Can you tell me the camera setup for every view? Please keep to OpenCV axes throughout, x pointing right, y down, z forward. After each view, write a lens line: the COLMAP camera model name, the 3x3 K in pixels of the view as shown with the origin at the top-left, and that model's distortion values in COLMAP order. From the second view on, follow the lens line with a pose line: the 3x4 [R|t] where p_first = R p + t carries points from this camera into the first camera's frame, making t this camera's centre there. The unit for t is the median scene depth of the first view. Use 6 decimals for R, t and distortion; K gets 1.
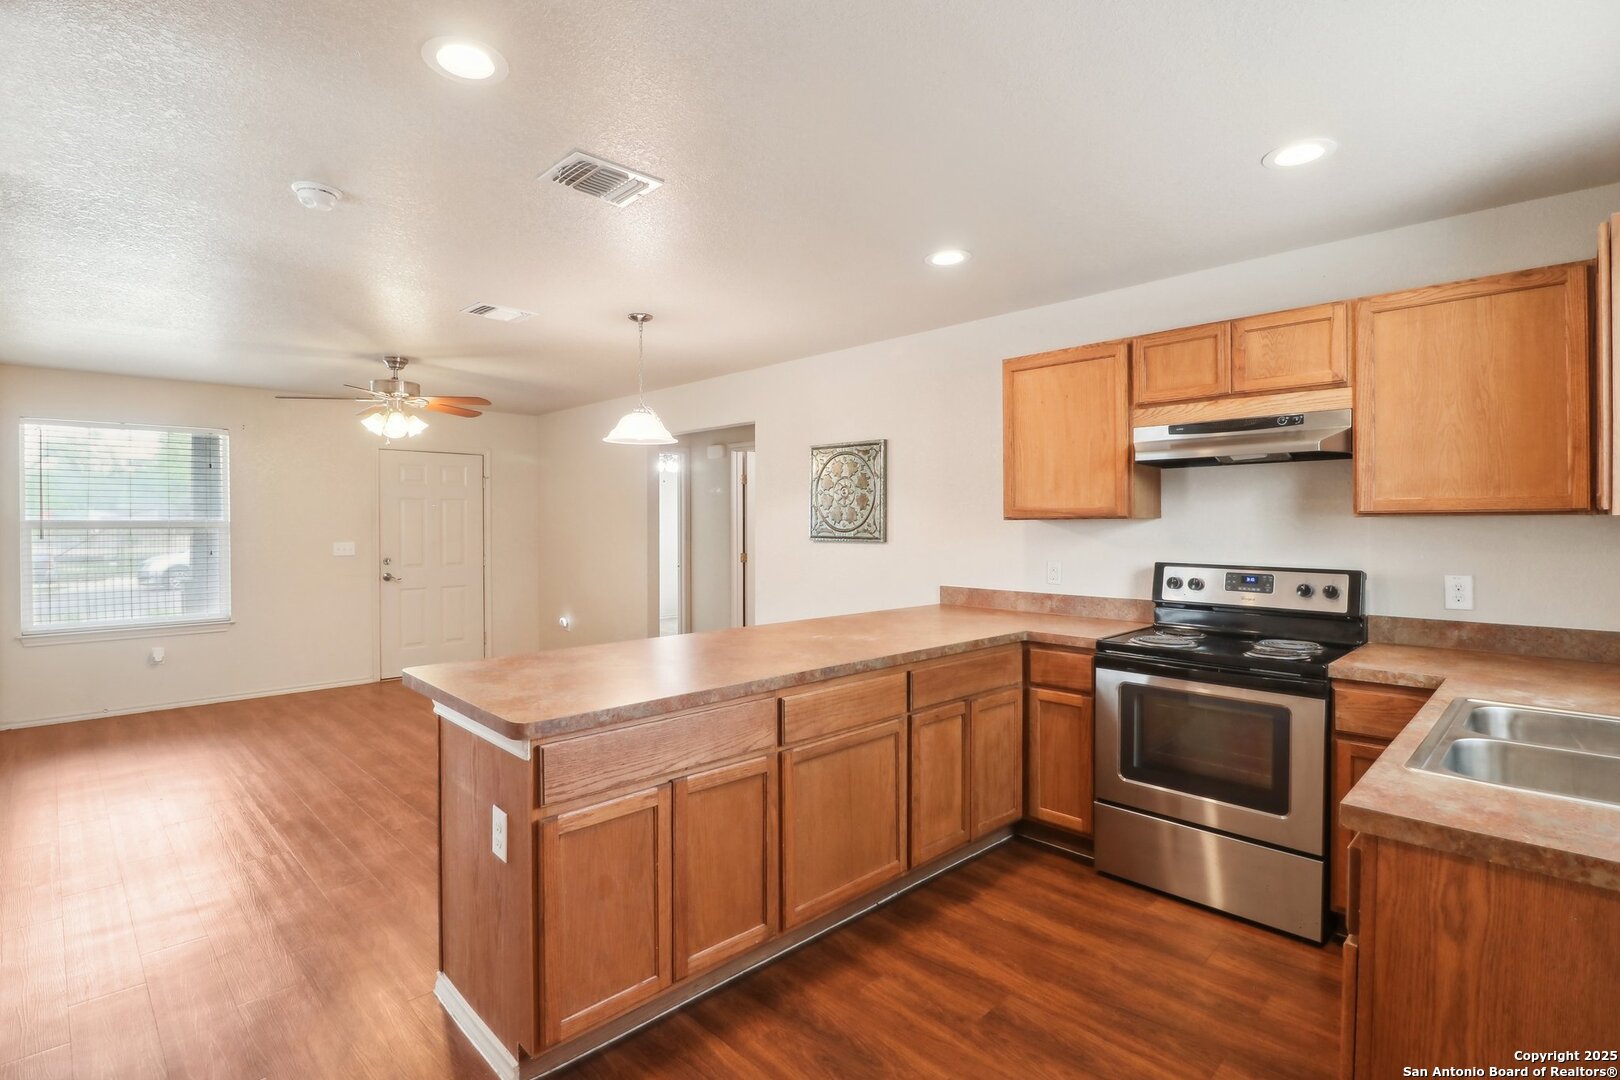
lens RADIAL K [[773.7, 0, 801.0], [0, 773.7, 526.4], [0, 0, 1]] dist [-0.006344, -0.012090]
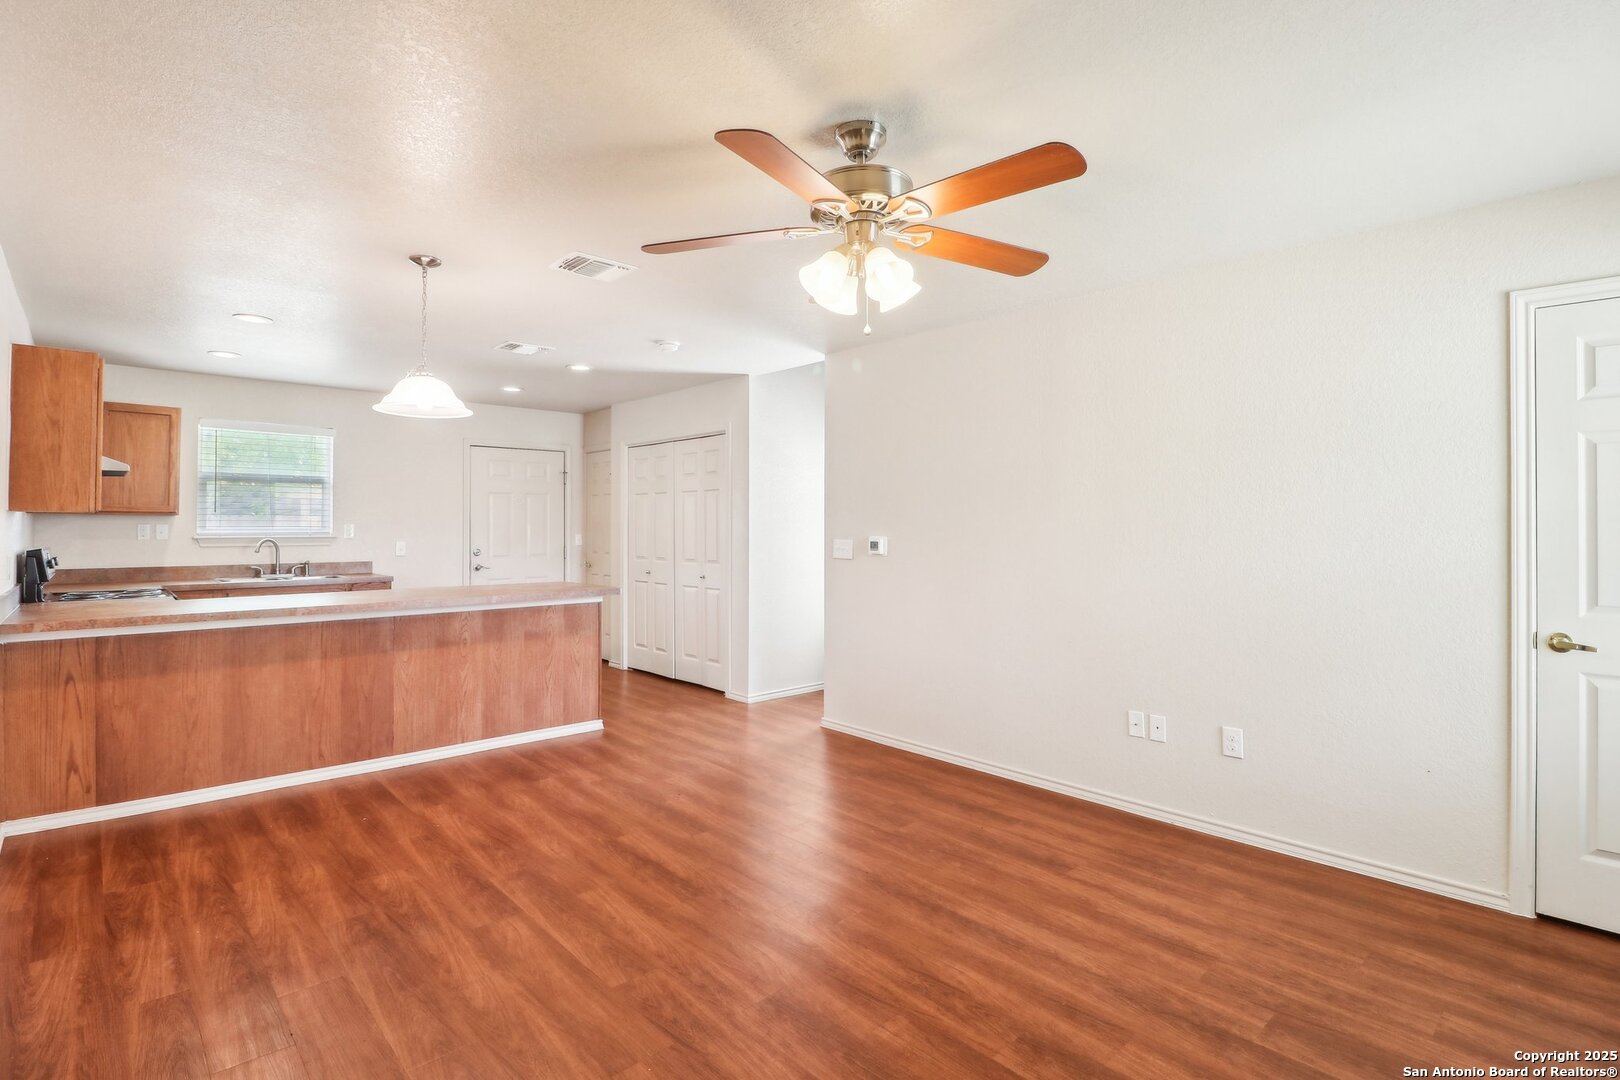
lens RADIAL K [[773.7, 0, 801.0], [0, 773.7, 526.4], [0, 0, 1]] dist [-0.006344, -0.012090]
pose [[-0.999573, 0.001578, 0.029164, -0.539199], [0.001777, 0.999975, 0.006787, 0.003833], [-0.029153, 0.006836, -0.999552, 1.549292]]
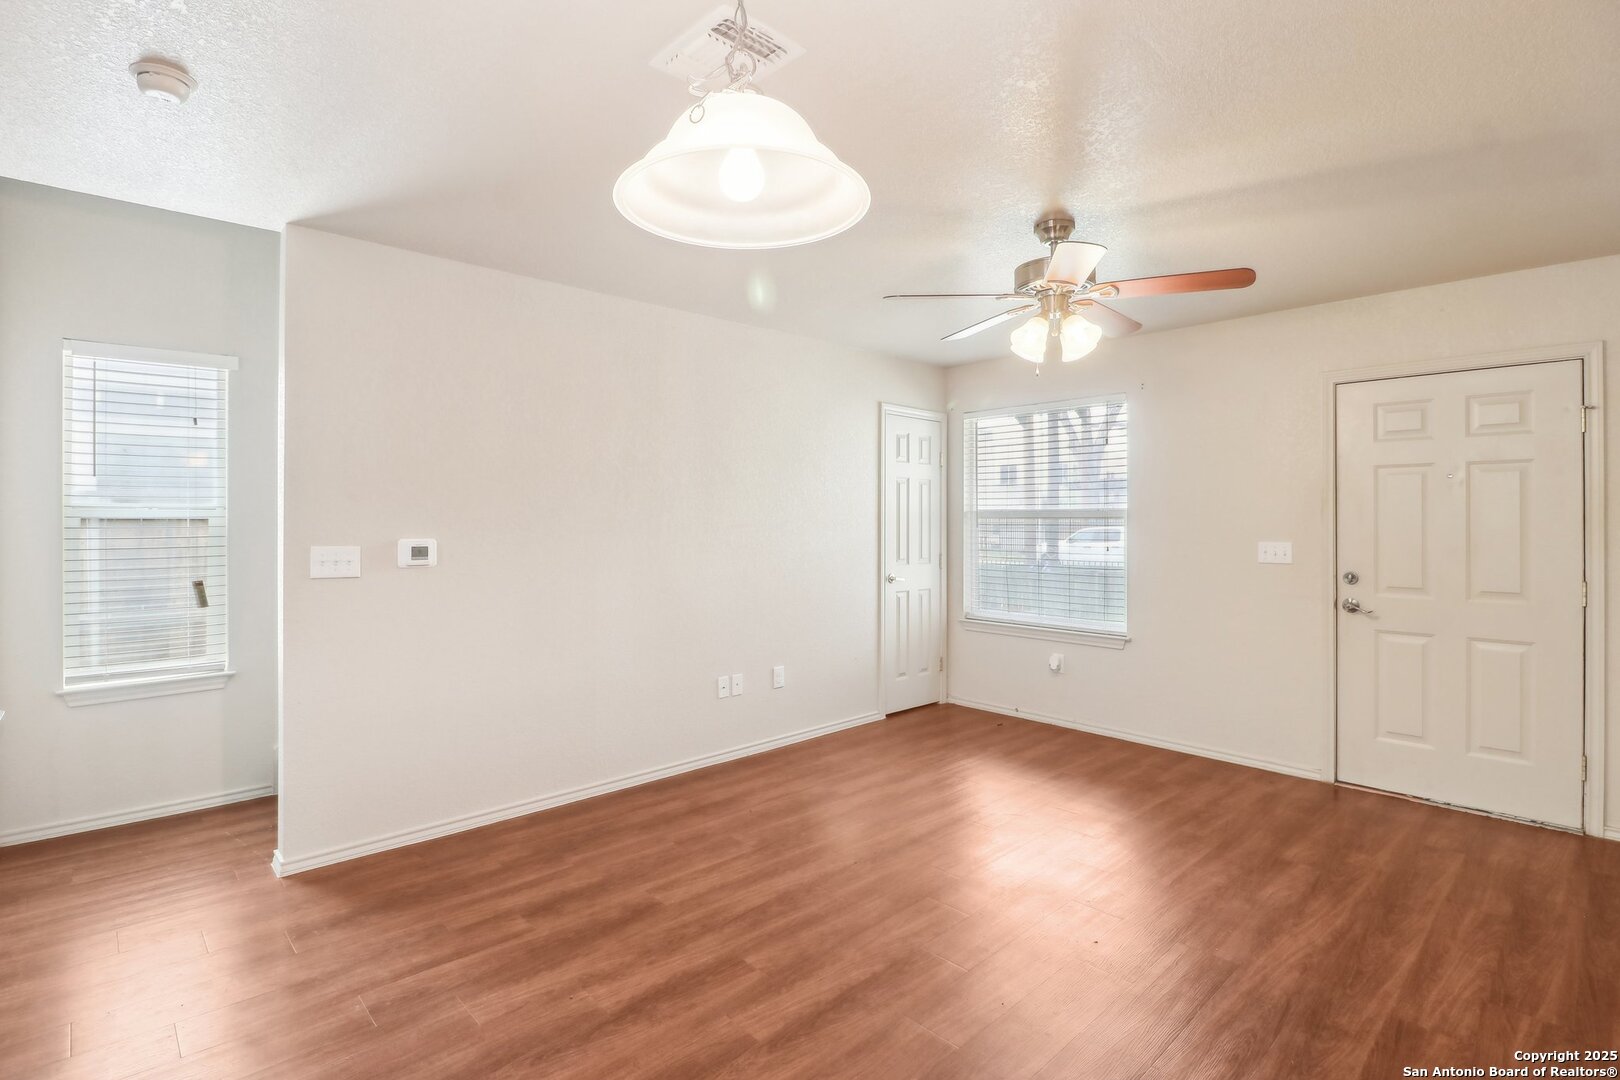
lens RADIAL K [[773.7, 0, 801.0], [0, 773.7, 526.4], [0, 0, 1]] dist [-0.006344, -0.012090]
pose [[-0.025102, 0.011572, -0.999618, 0.068044], [-0.005190, 0.999918, 0.011706, 0.003191], [0.999671, 0.005481, -0.025040, 0.887449]]
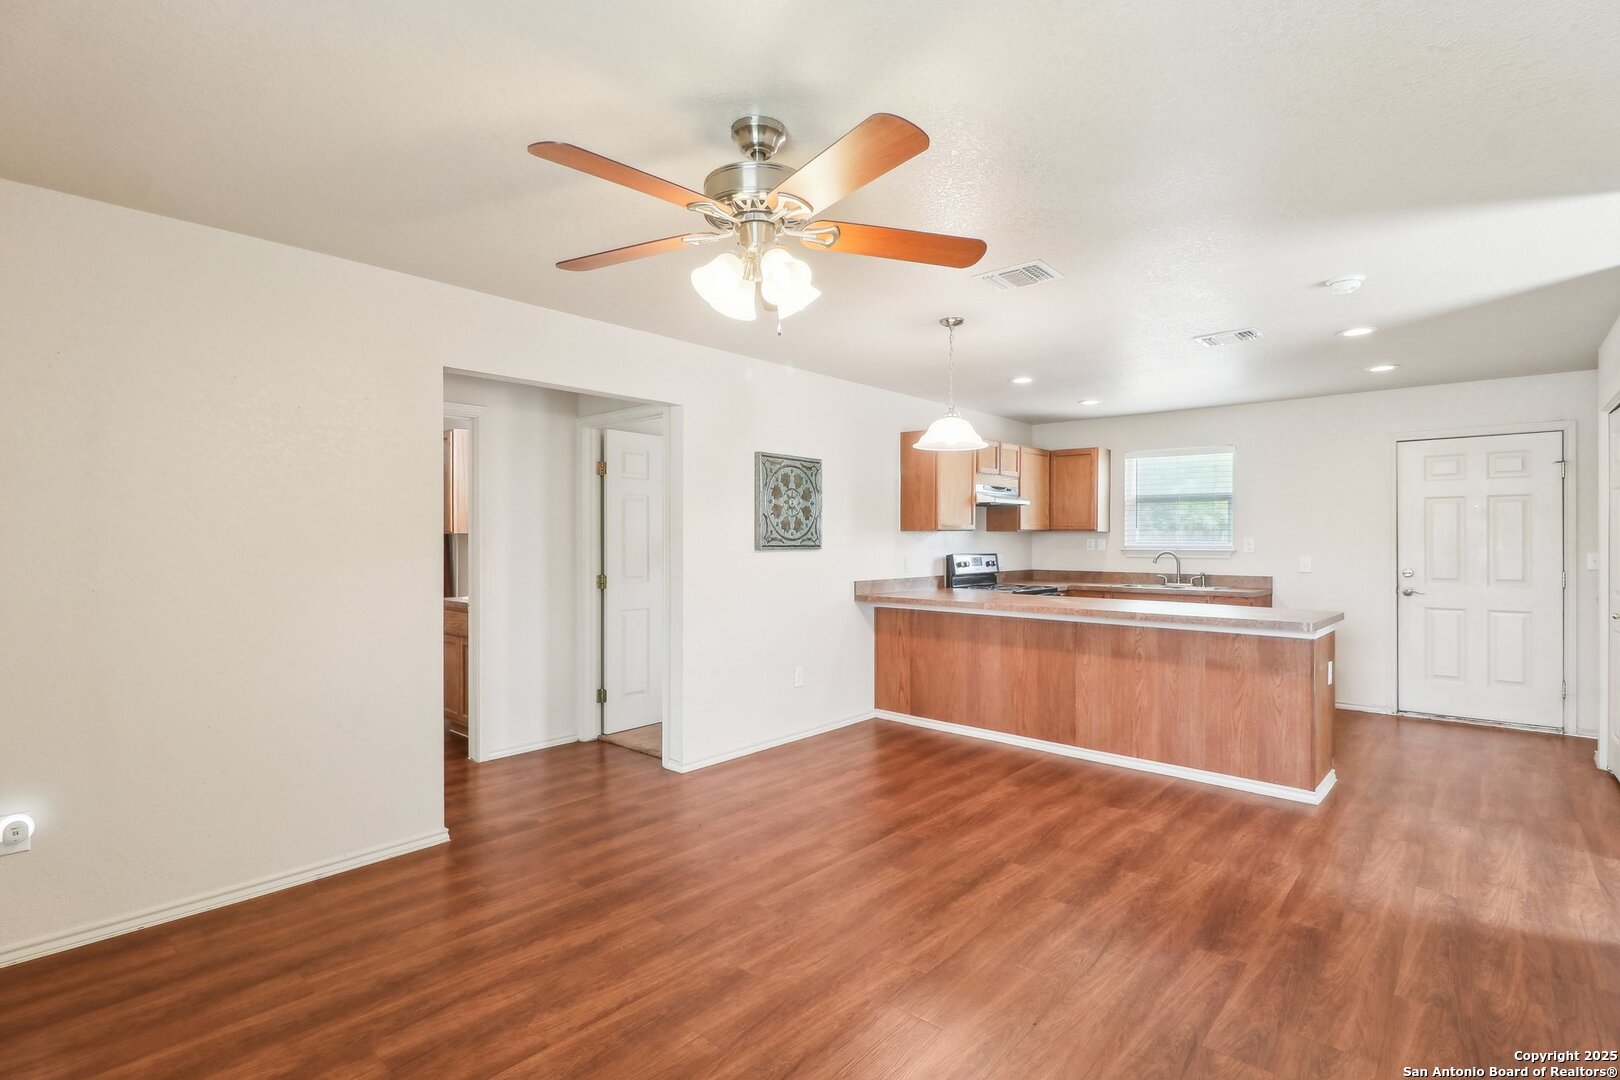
lens RADIAL K [[773.6, 0, 800.5], [0, 773.6, 537.3], [0, 0, 1]] dist [-0.001135, -0.000122]
pose [[-0.068556, 0.003746, 0.997640, -1.016888], [0.005067, 0.999981, -0.003406, 0.006652], [-0.997634, 0.004821, -0.068573, 1.086045]]
